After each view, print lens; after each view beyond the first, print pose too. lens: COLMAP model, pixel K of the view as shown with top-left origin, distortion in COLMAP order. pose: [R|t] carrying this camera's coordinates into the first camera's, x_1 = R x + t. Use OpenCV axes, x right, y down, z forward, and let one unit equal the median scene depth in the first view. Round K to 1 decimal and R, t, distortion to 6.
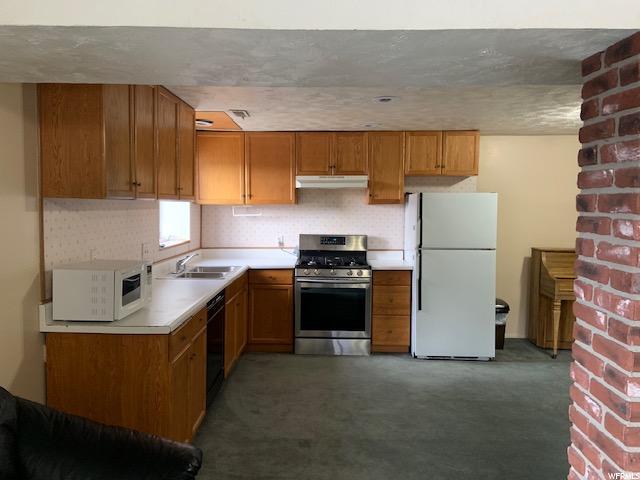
lens RADIAL K [[481.7, 0, 320.0], [0, 481.7, 240.0], [0, 0, 1]] dist [0.112457, -0.142056]
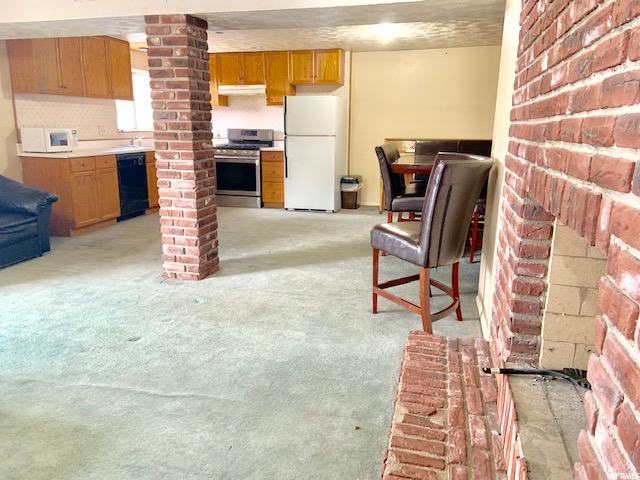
lens RADIAL K [[481.7, 0, 320.0], [0, 481.7, 240.0], [0, 0, 1]] dist [0.112457, -0.142056]
pose [[0.972677, 0.047281, -0.227299, 0.610408], [-0.012324, 0.988178, 0.152815, 0.098825], [0.231837, -0.145839, 0.961760, -0.414939]]
